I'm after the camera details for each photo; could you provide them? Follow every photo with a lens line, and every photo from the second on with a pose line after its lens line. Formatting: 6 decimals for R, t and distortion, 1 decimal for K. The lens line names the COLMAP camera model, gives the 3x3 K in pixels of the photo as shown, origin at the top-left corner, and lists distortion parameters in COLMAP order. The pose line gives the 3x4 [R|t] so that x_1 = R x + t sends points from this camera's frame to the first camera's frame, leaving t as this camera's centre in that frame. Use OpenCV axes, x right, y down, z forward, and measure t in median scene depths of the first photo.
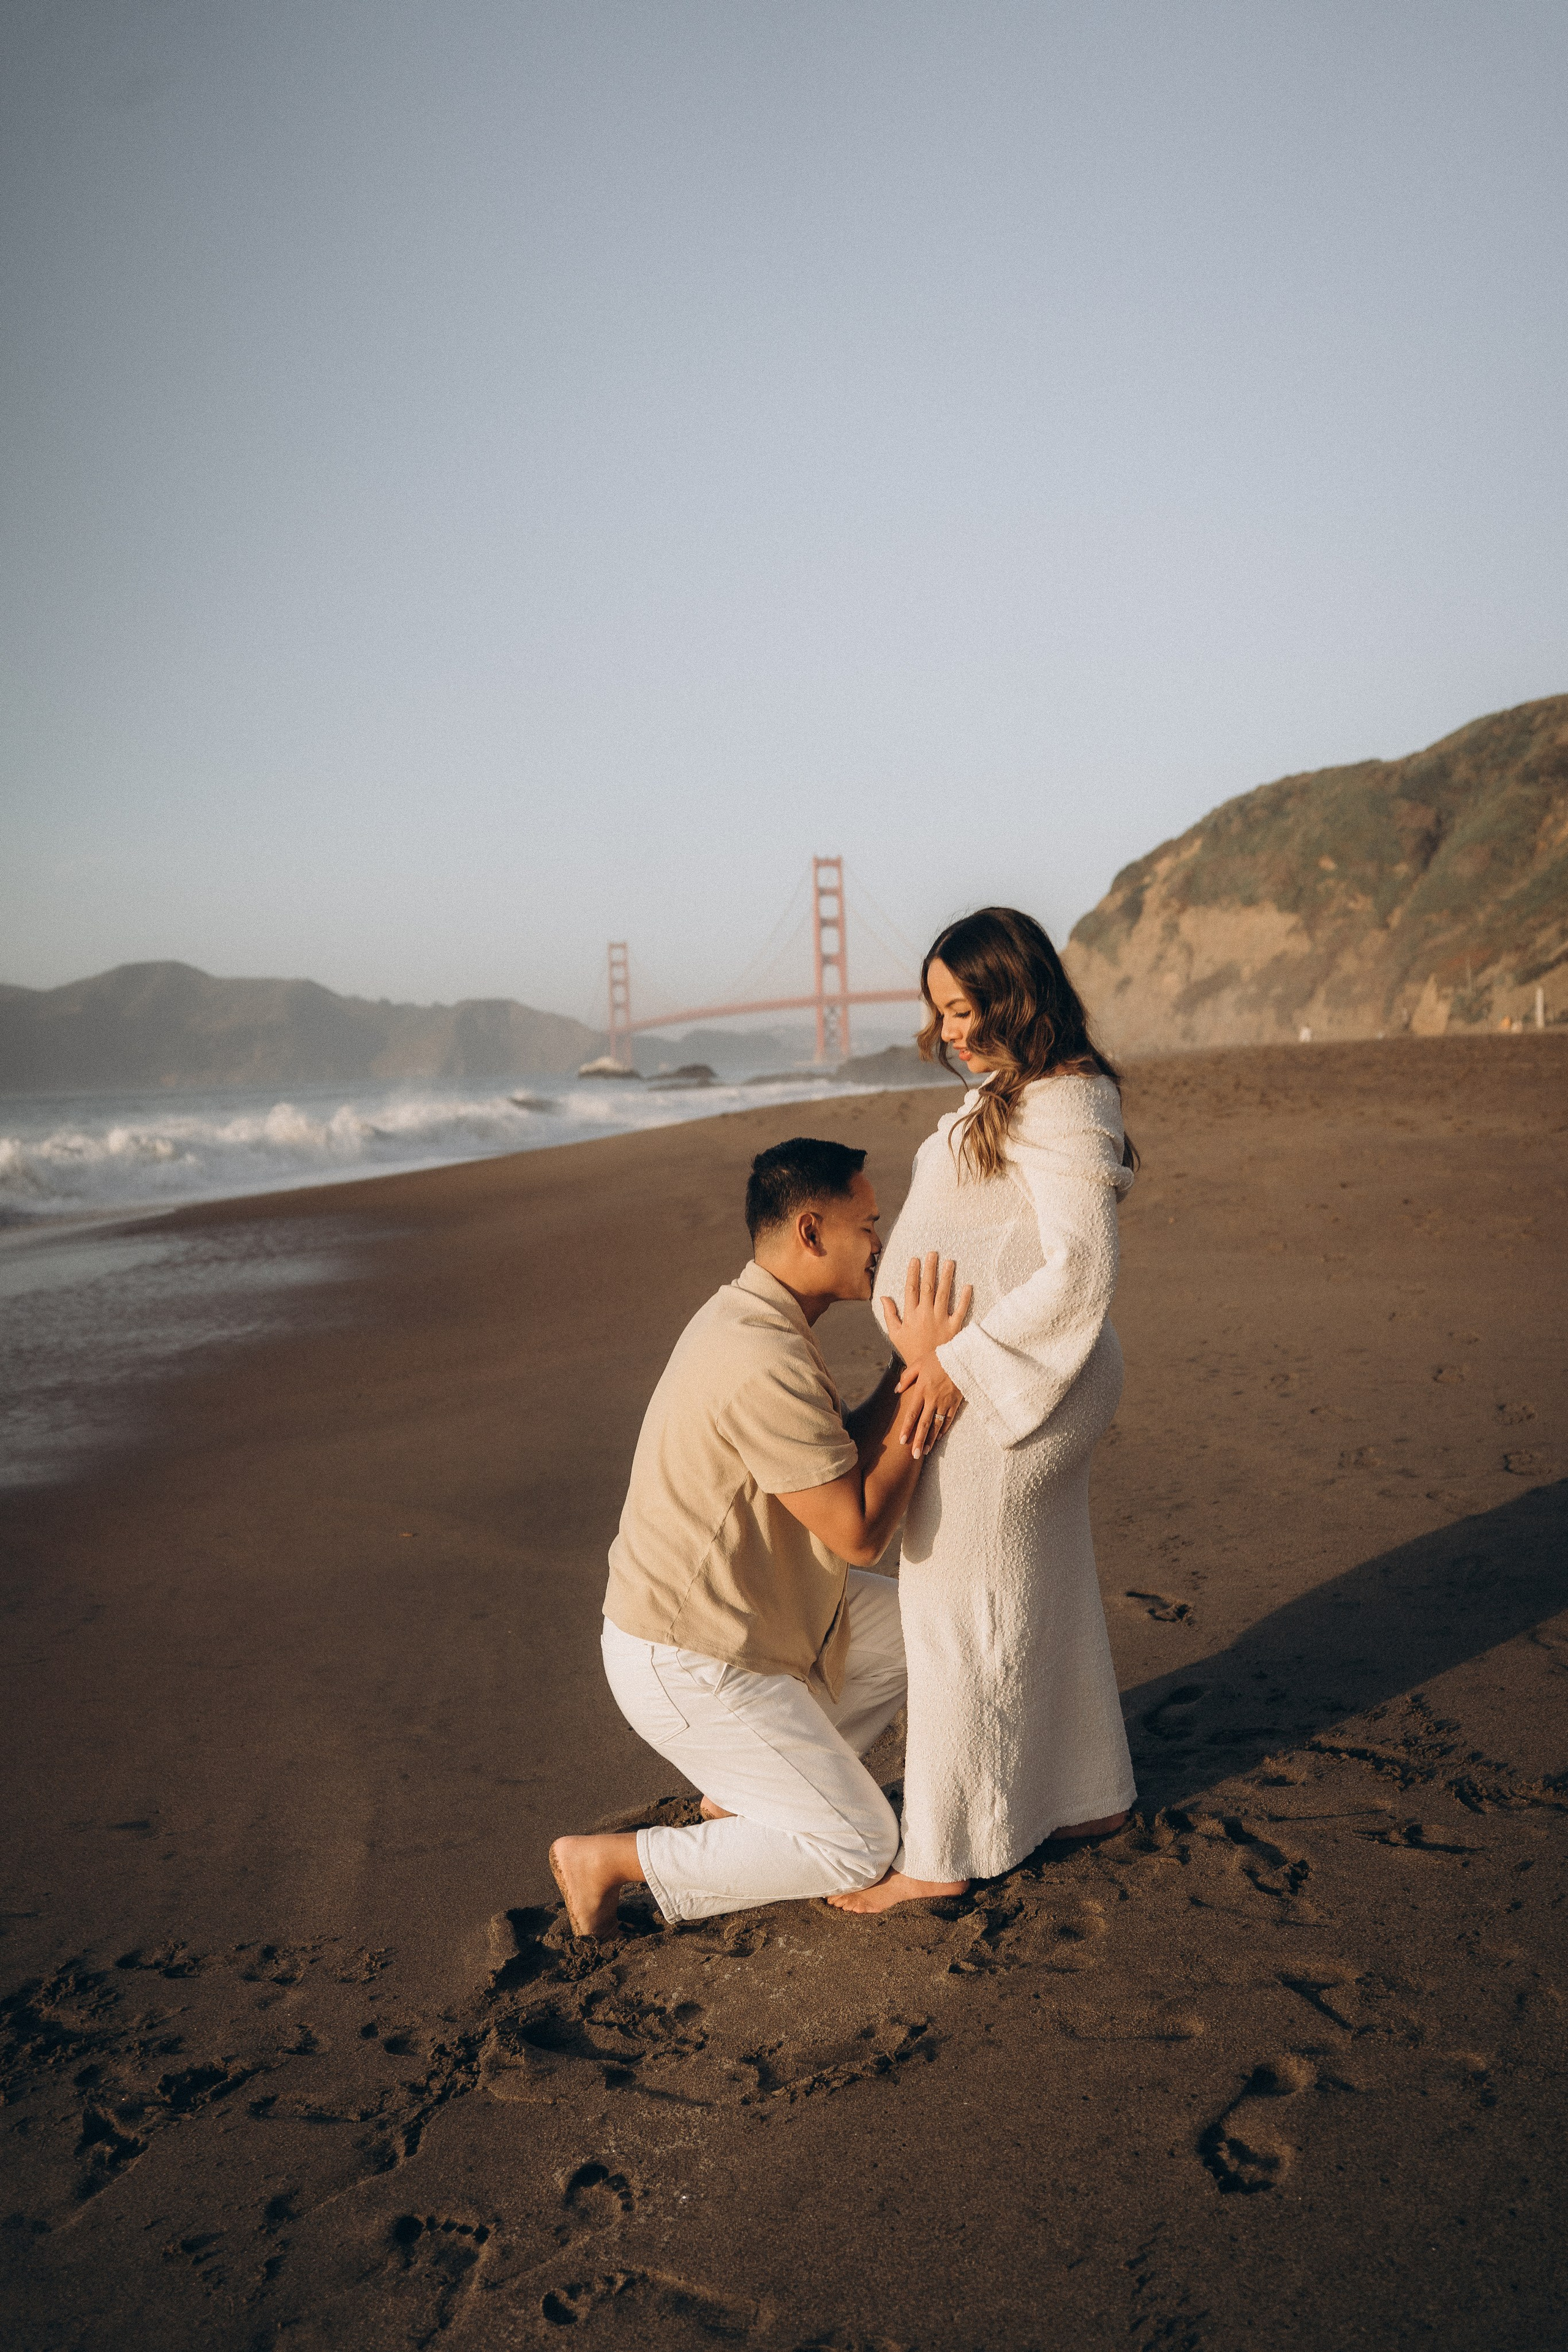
lens RADIAL K [[1863.2, 0, 783.0], [0, 1863.2, 1175.4], [0, 0, 1]] dist [-0.070819, -0.004366]
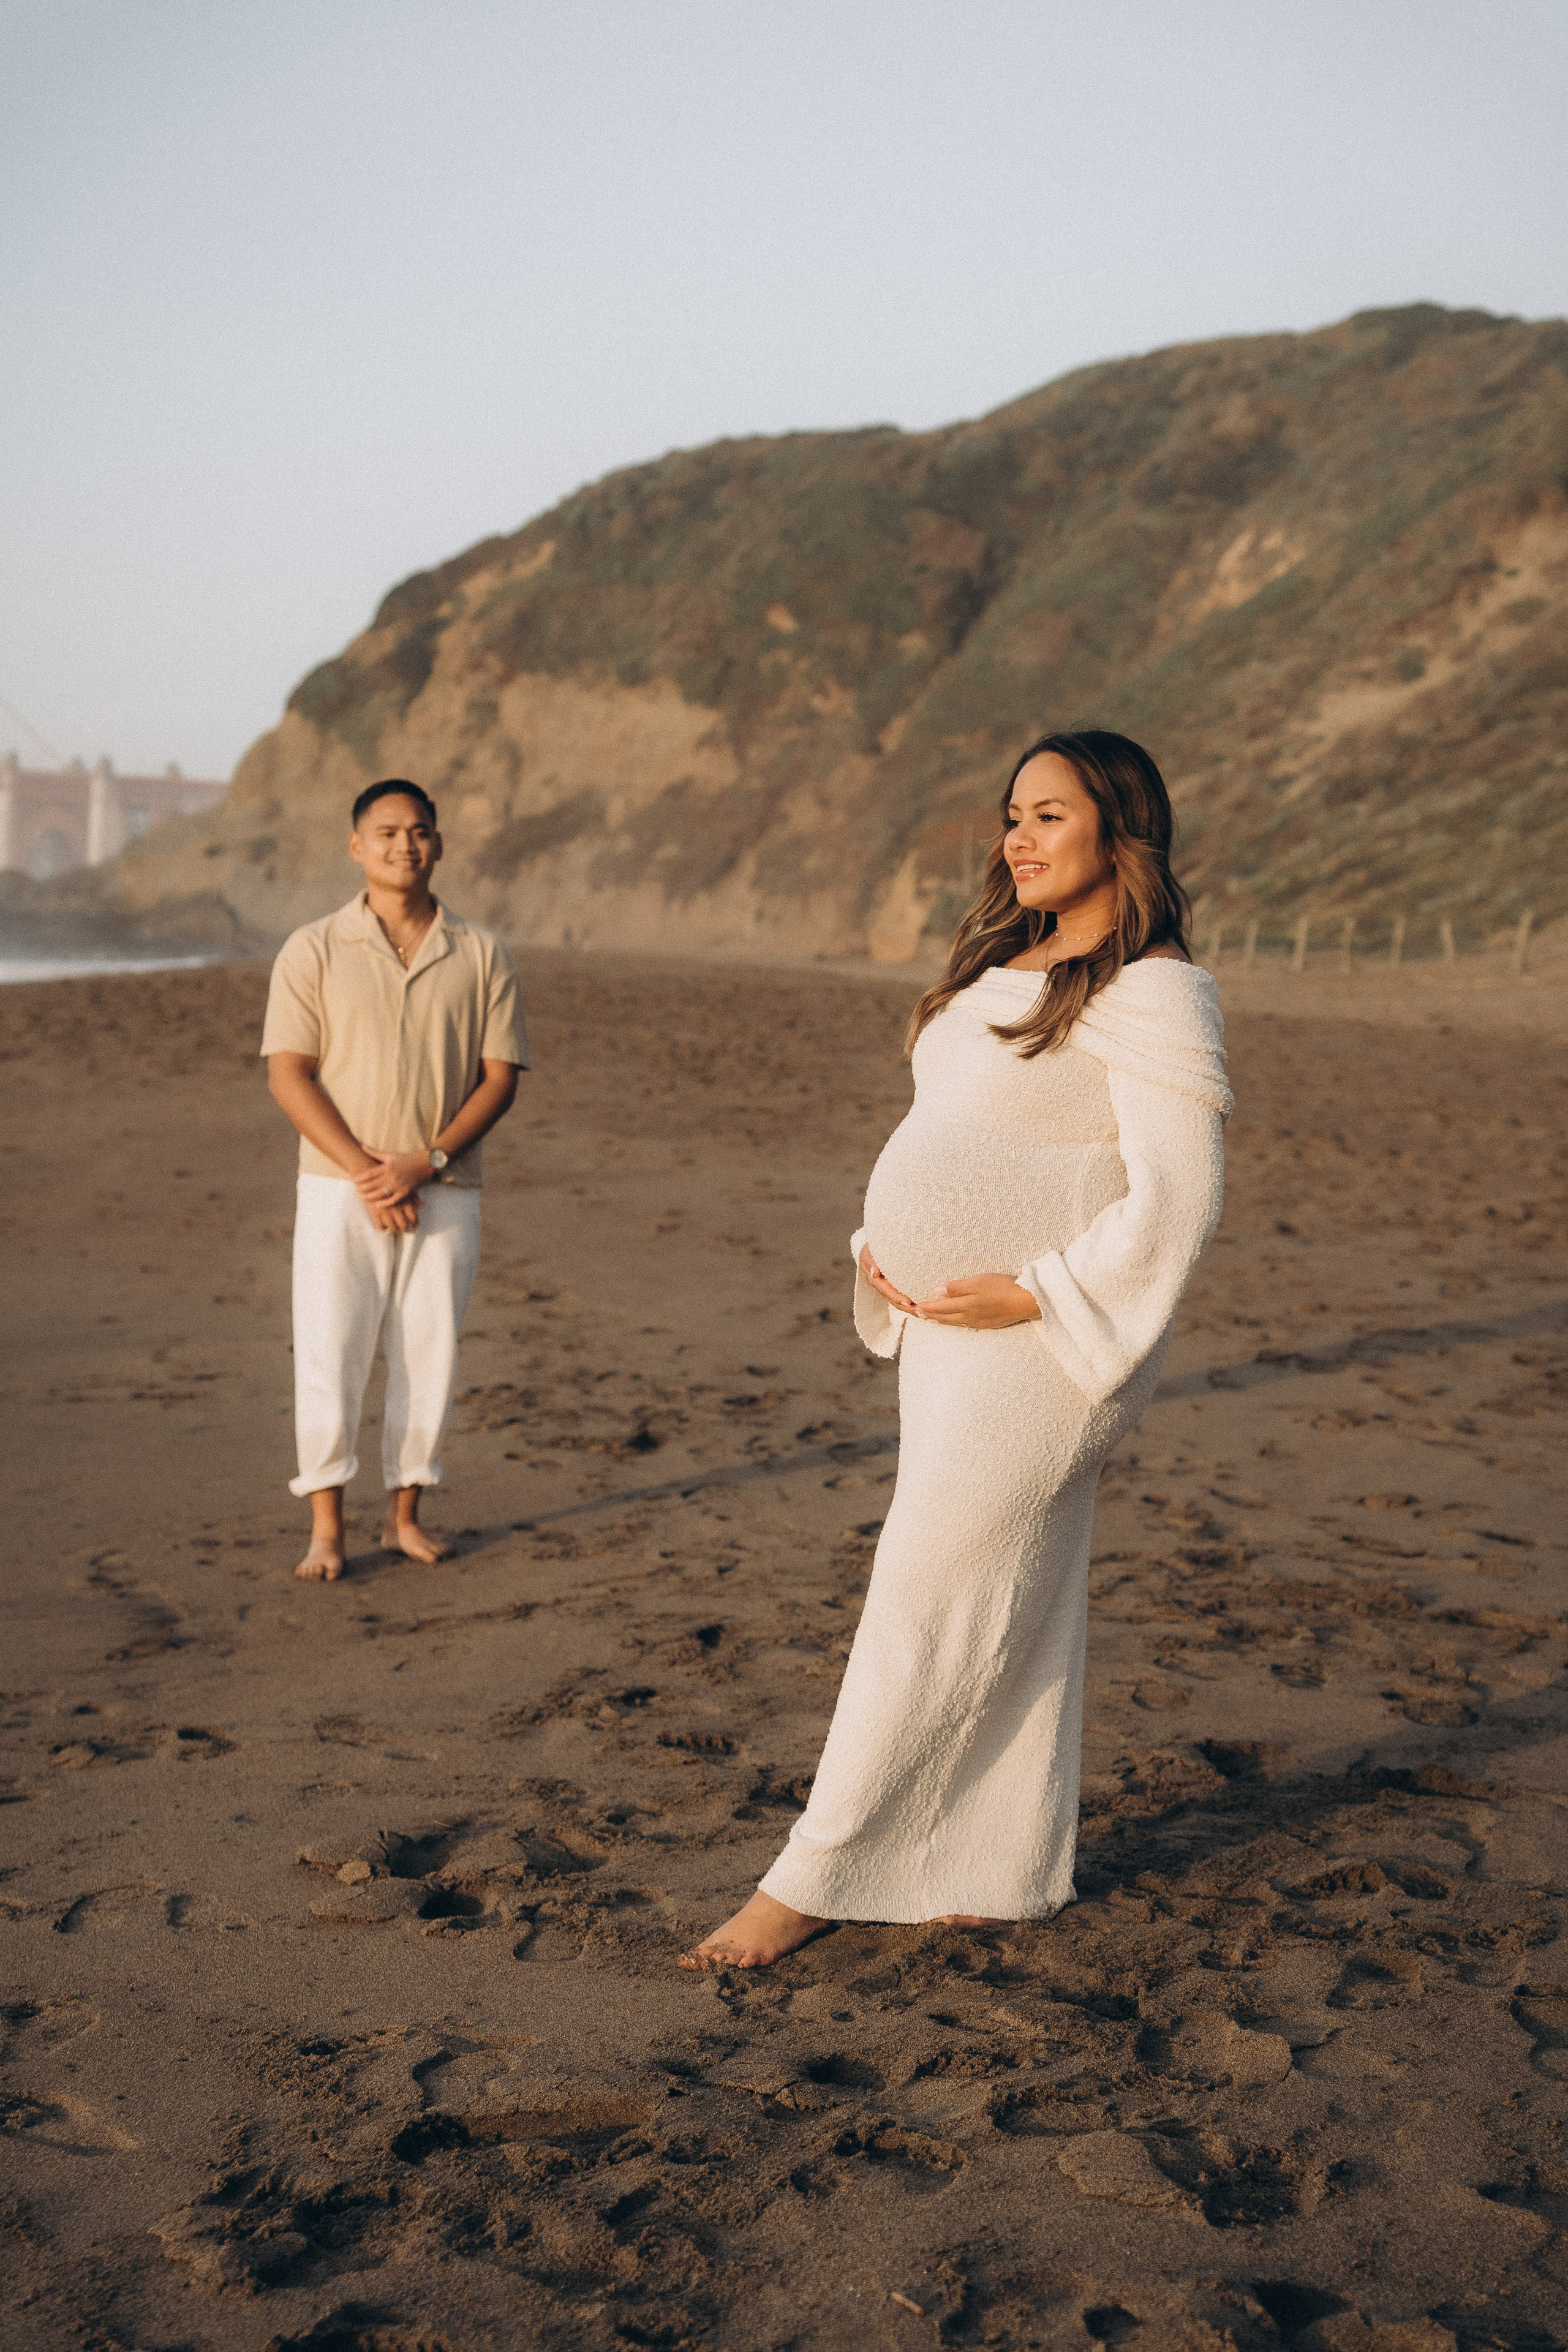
lens RADIAL K [[3671.2, 0, 764.7], [0, 3671.2, 1166.9], [0, 0, 1]] dist [0.498564, 0.000000]
pose [[0.958255, 0.071063, 0.276942, 0.005444], [-0.070944, 0.997425, -0.010462, 0.000071], [-0.276972, -0.009622, 0.960830, -0.026732]]
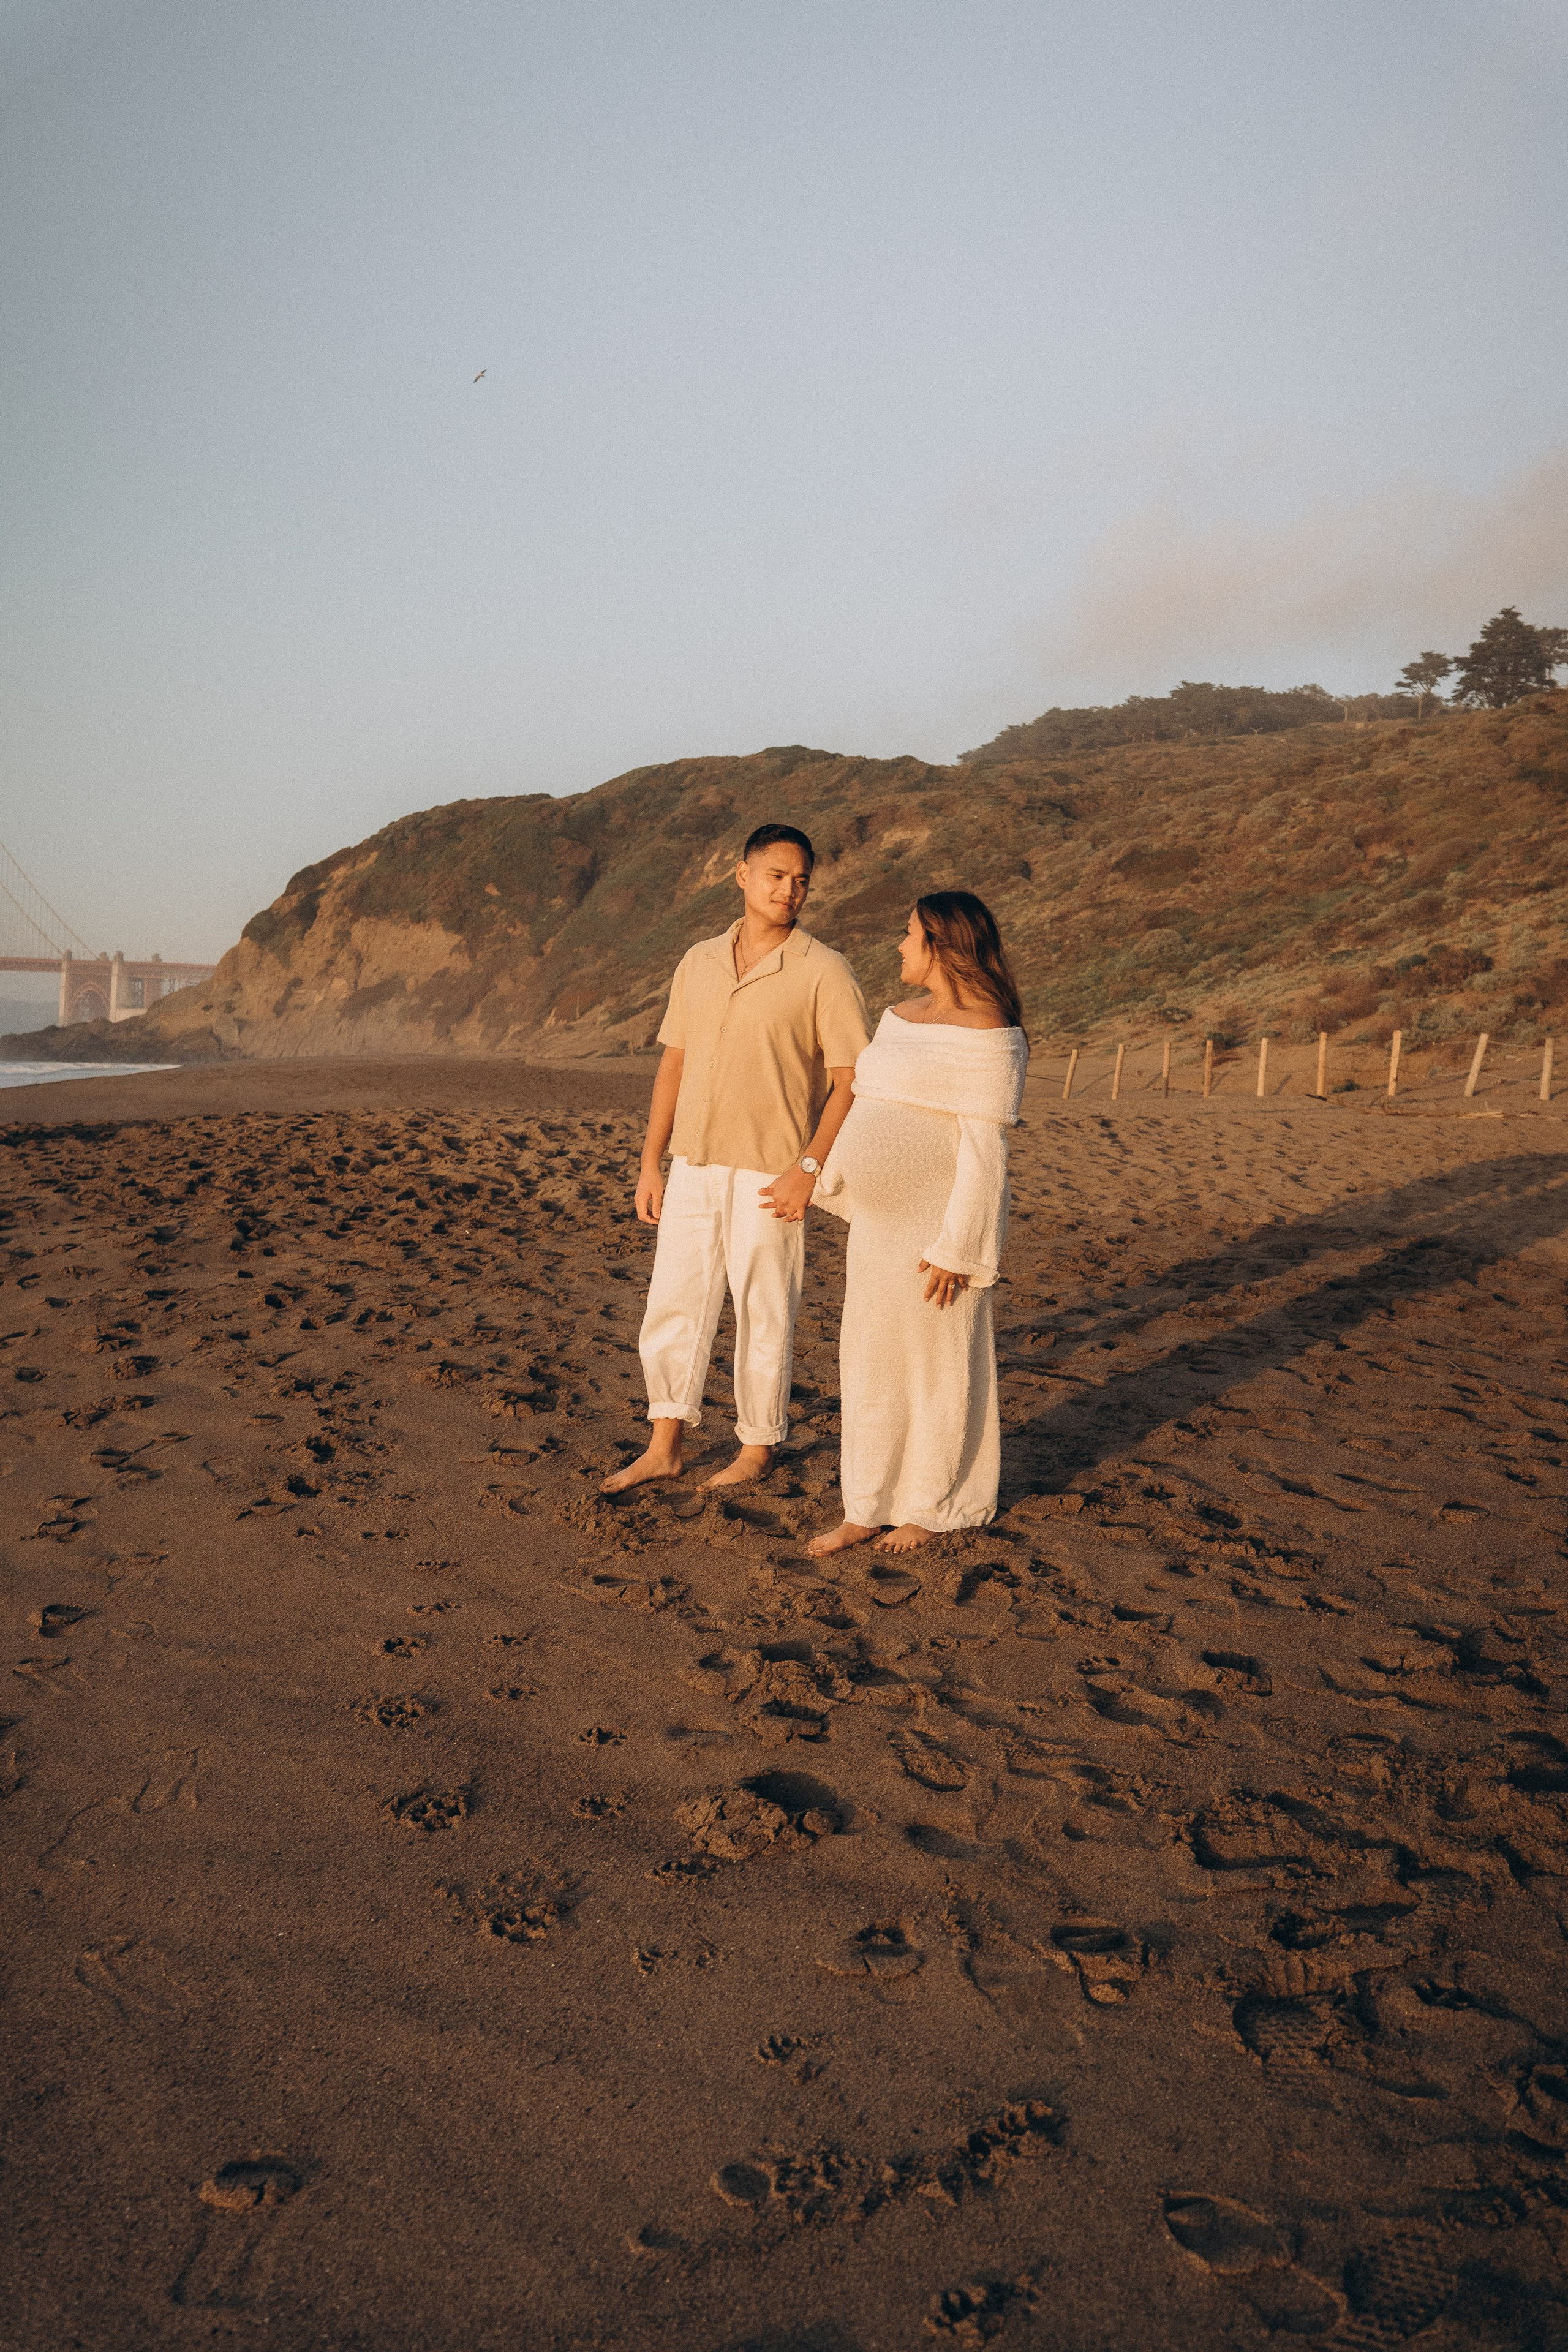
lens RADIAL K [[2052.4, 0, 785.4], [0, 2052.4, 1175.3], [0, 0, 1]] dist [-0.060367, -0.002537]
pose [[0.909955, 0.053269, 0.411271, -0.030953], [-0.050763, 0.998566, -0.017022, 0.008628], [-0.411588, -0.005389, 0.911354, -0.156428]]
